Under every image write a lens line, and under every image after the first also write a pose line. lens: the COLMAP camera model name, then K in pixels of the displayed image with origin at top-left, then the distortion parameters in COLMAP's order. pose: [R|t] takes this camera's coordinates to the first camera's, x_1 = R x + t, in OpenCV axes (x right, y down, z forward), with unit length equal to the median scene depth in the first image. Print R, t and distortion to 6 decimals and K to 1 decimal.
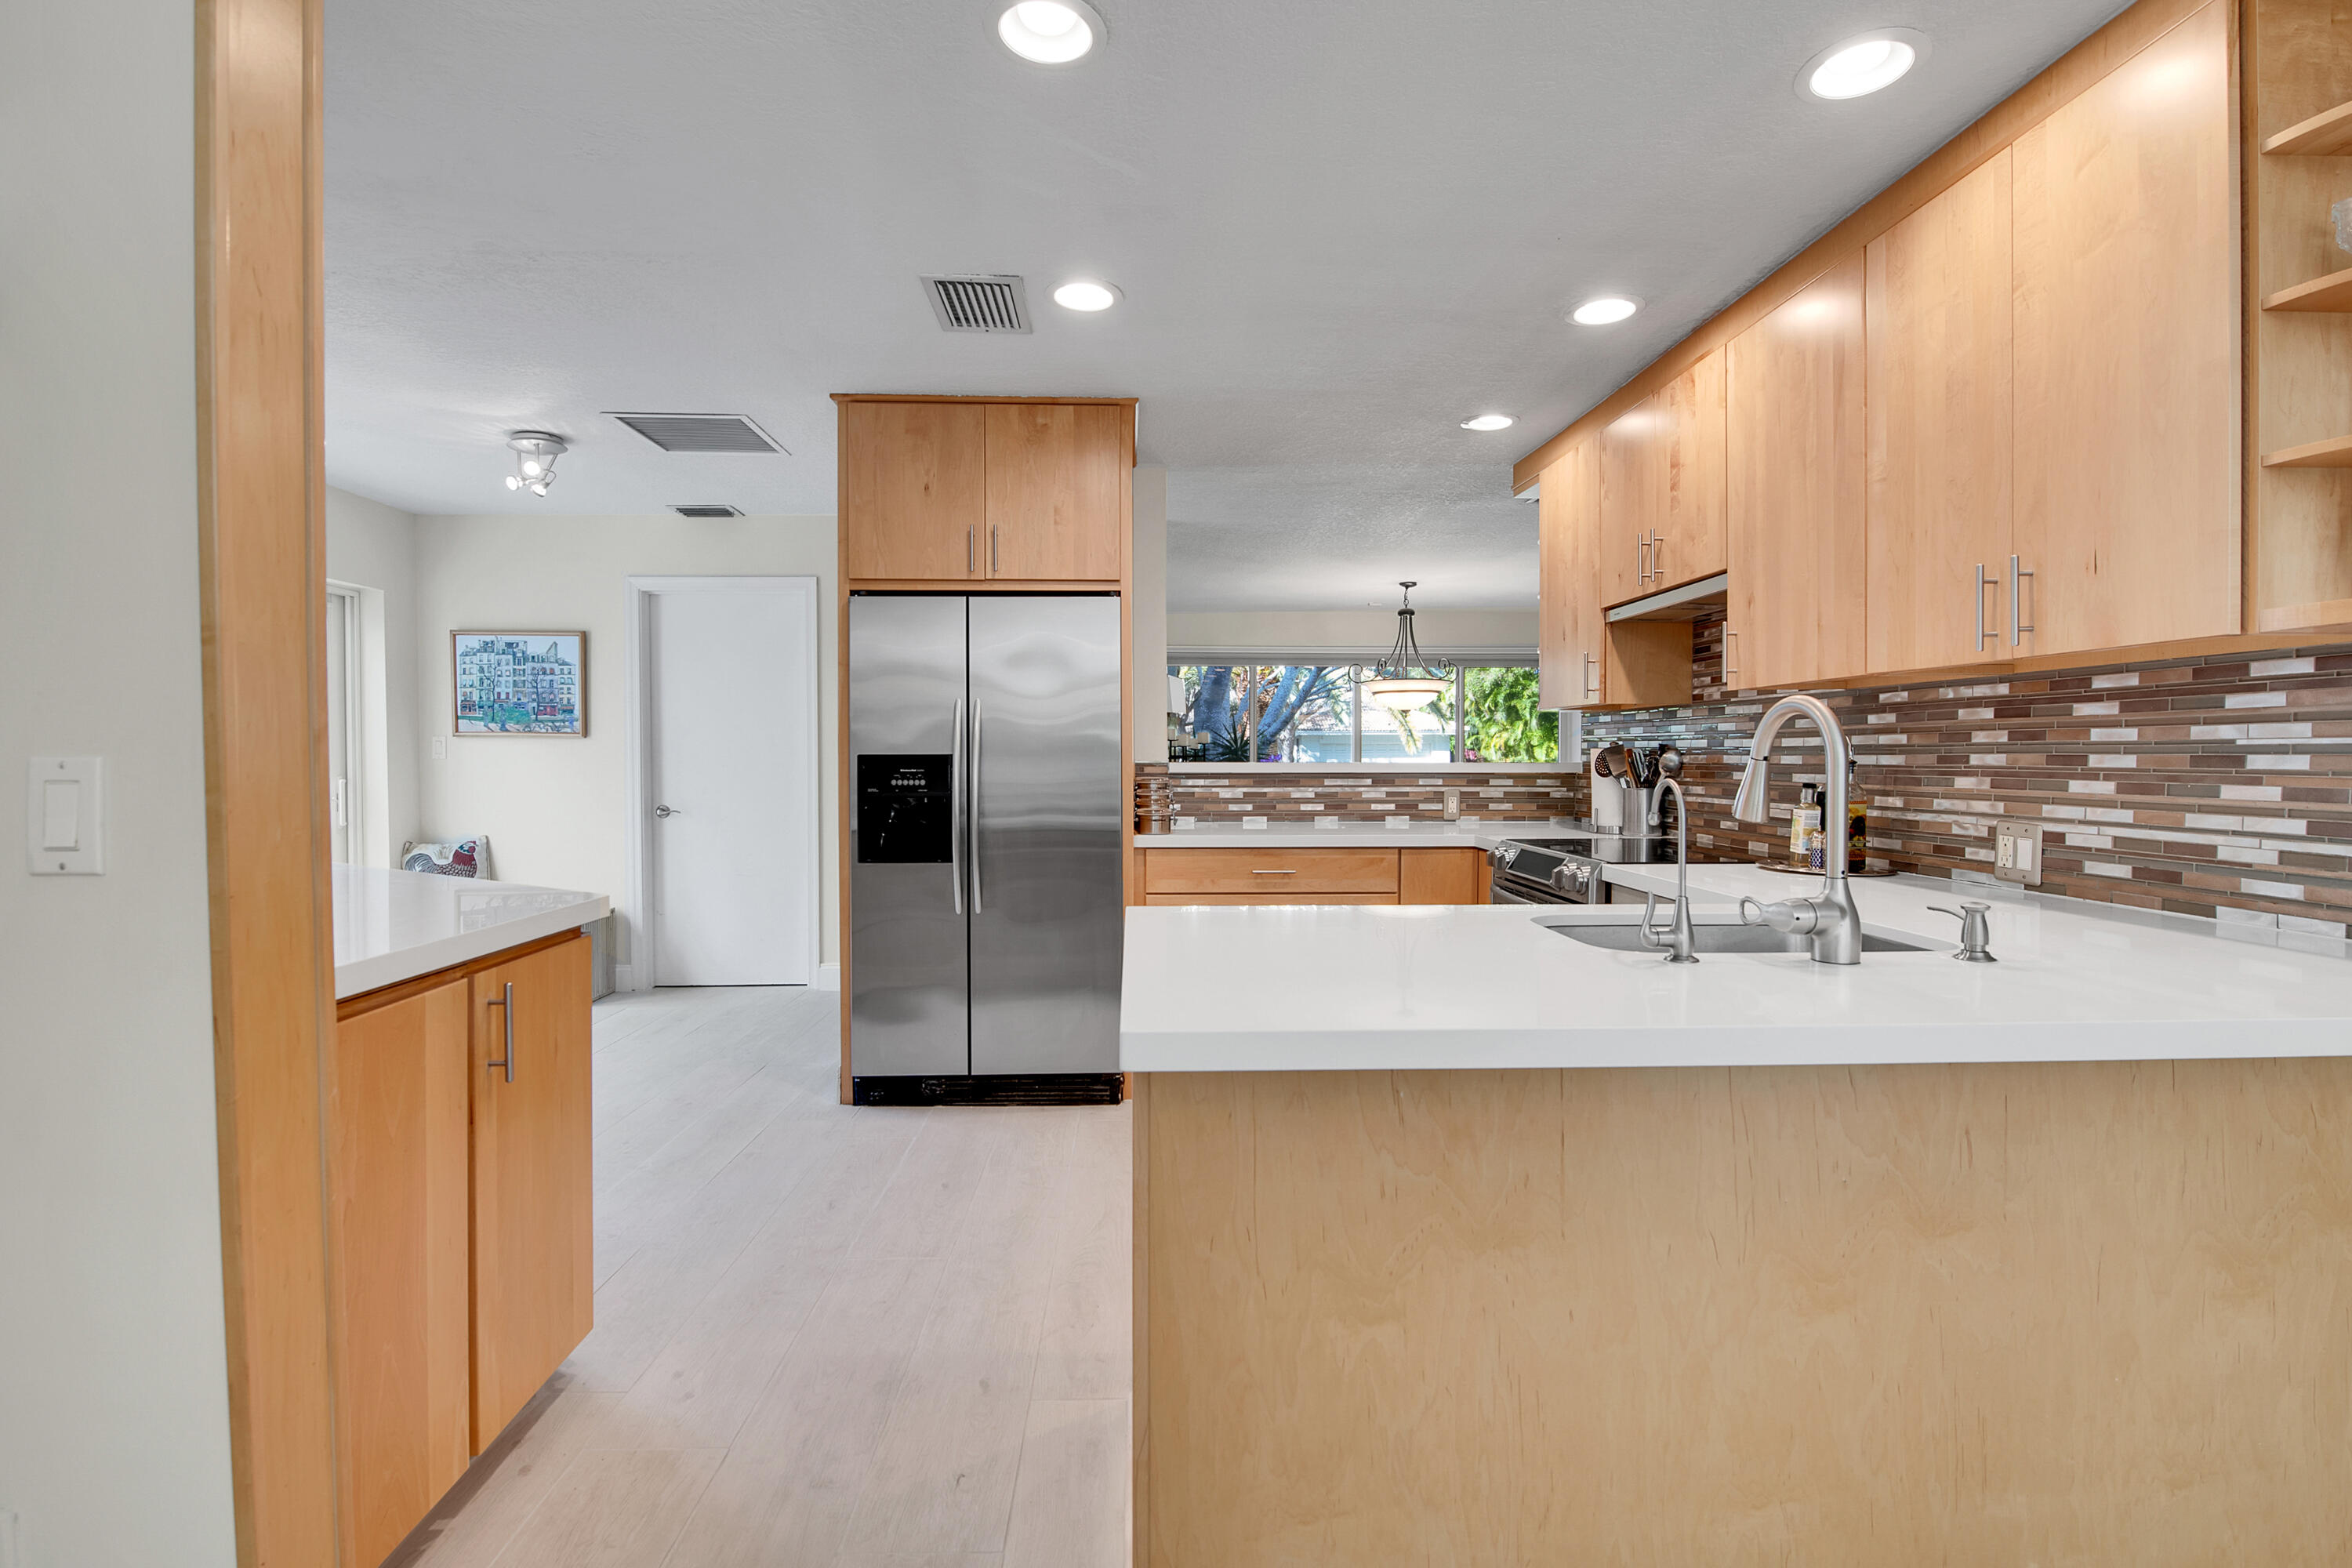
lens RADIAL K [[1125.0, 0, 1177.0], [0, 1125.0, 760.4], [0, 0, 1]] dist [-0.001793, -0.001193]
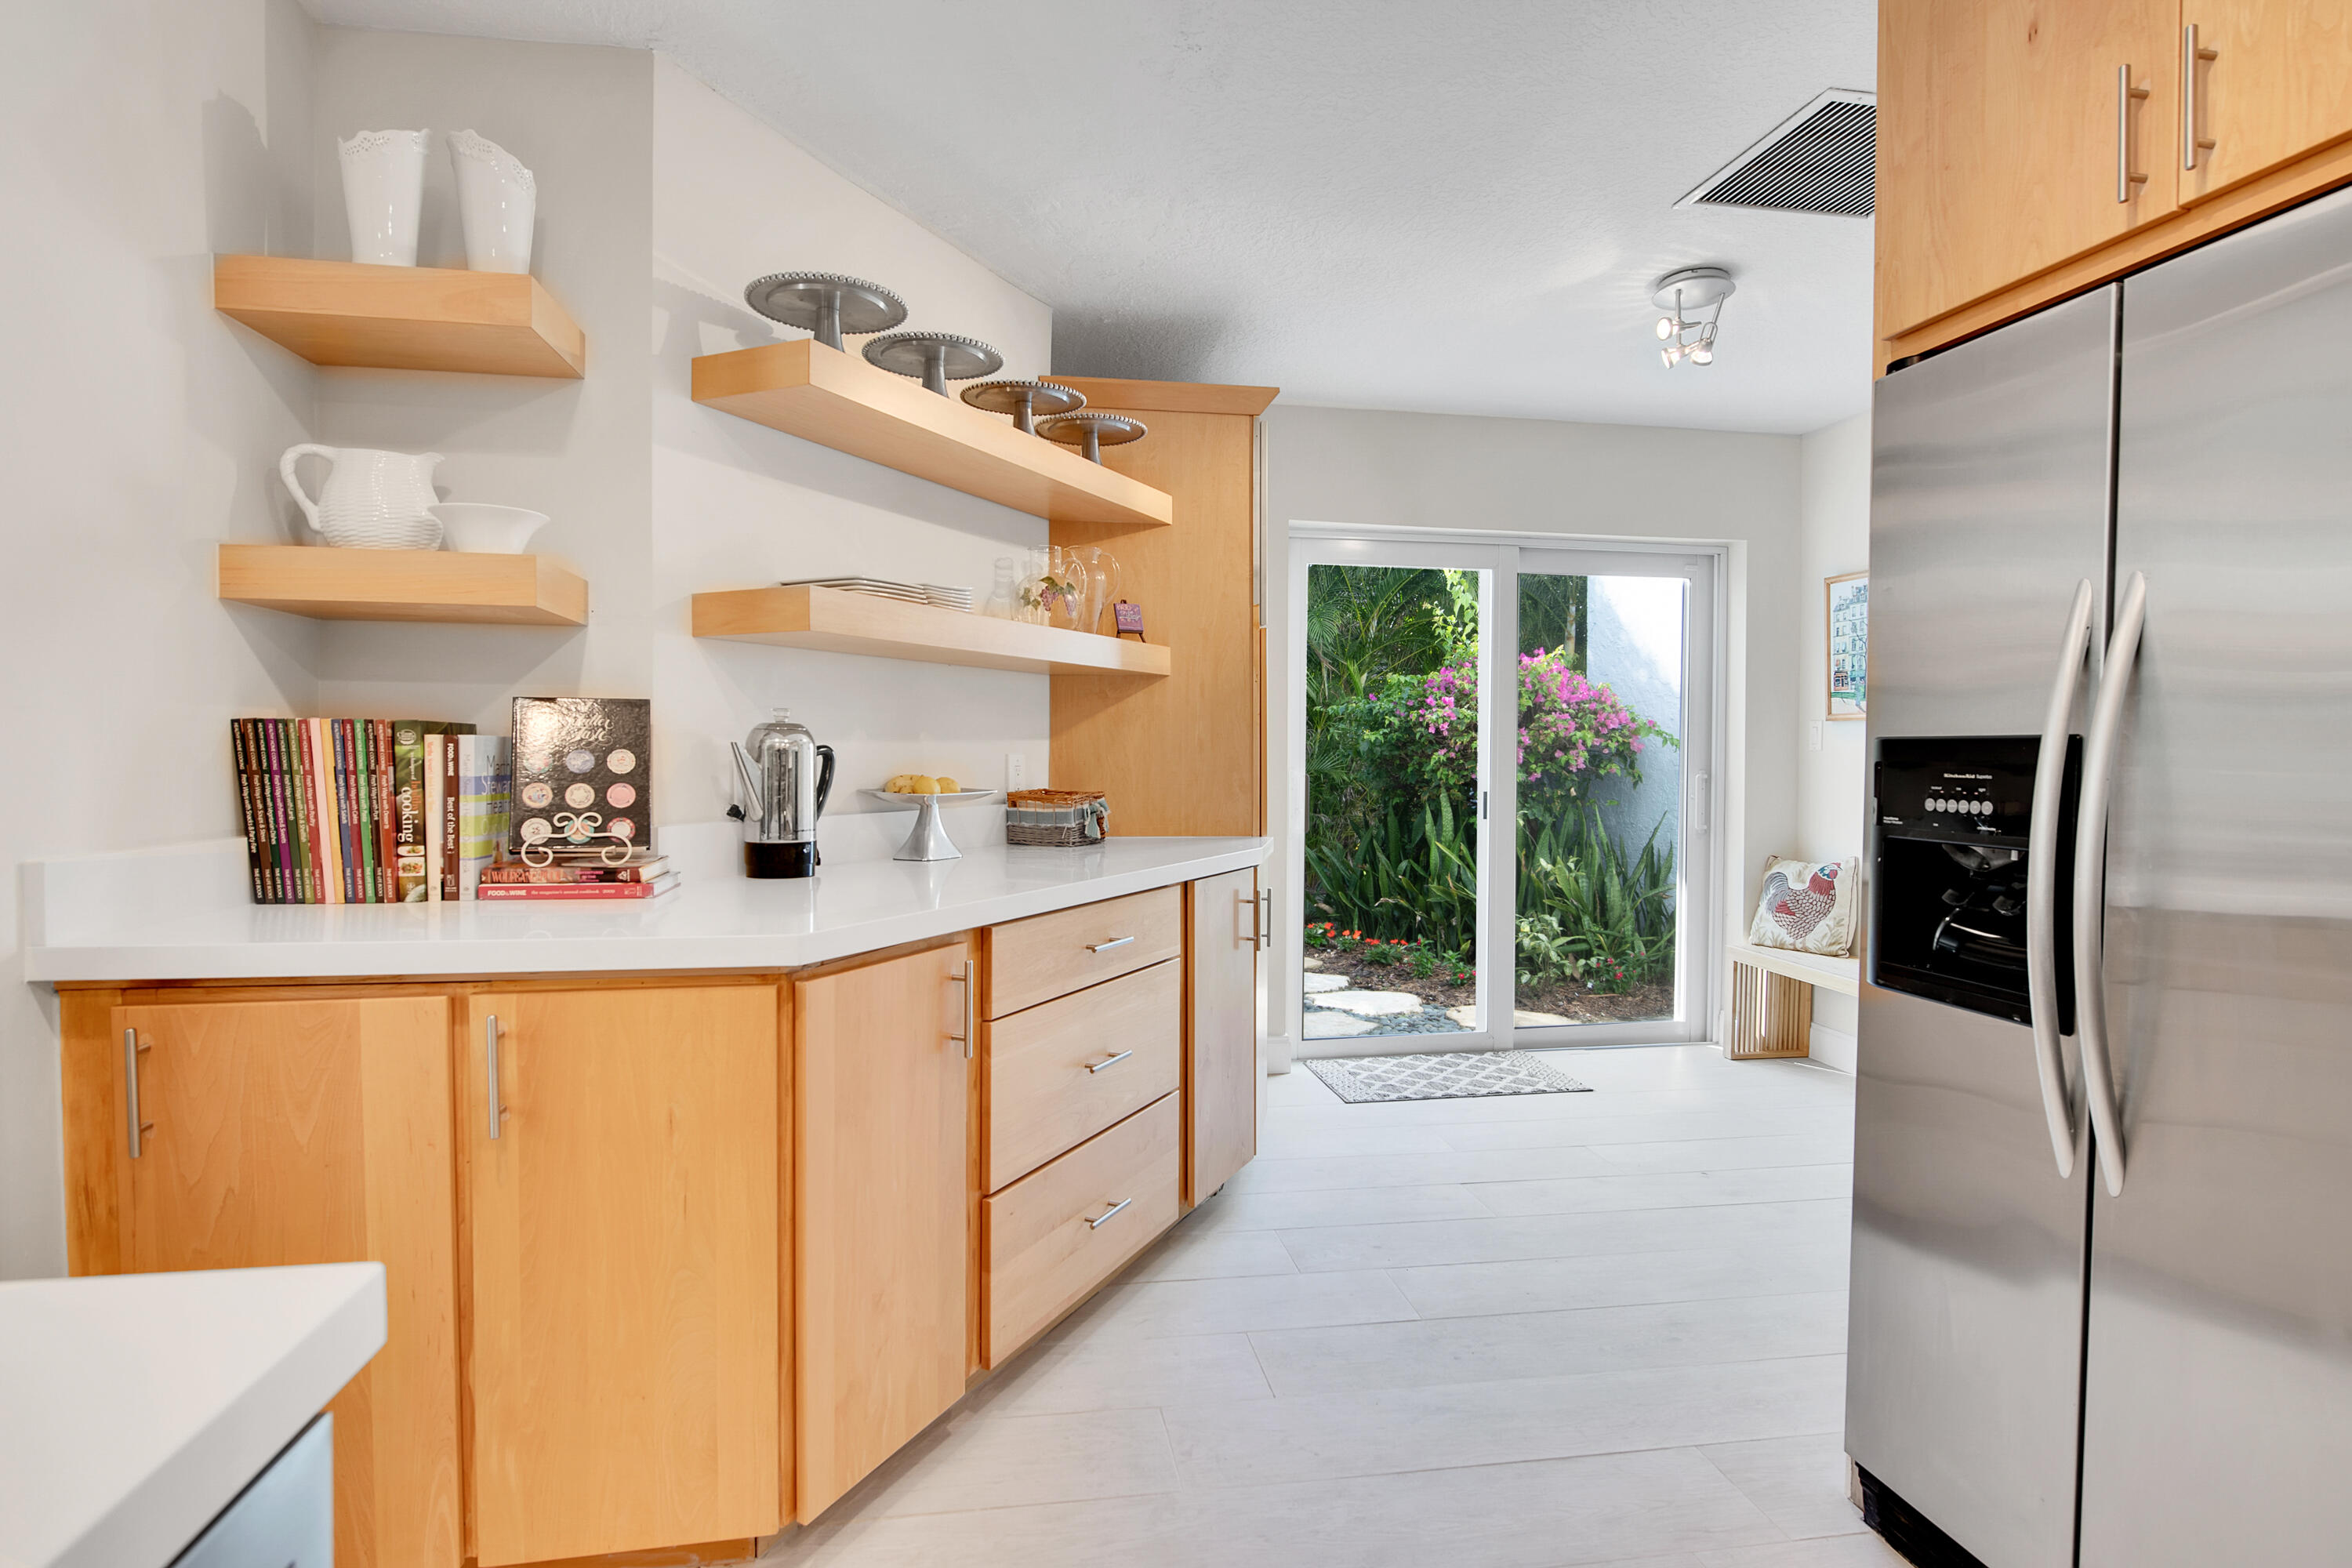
lens RADIAL K [[1225.6, 0, 1176.0], [0, 1225.6, 784.0], [0, 0, 1]] dist [0.000602, -0.000109]
pose [[0.119377, 0.029491, -0.992411, 0.235838], [-0.008481, 0.999553, 0.028683, 0.002278], [0.992813, 0.004993, 0.119574, 0.983001]]
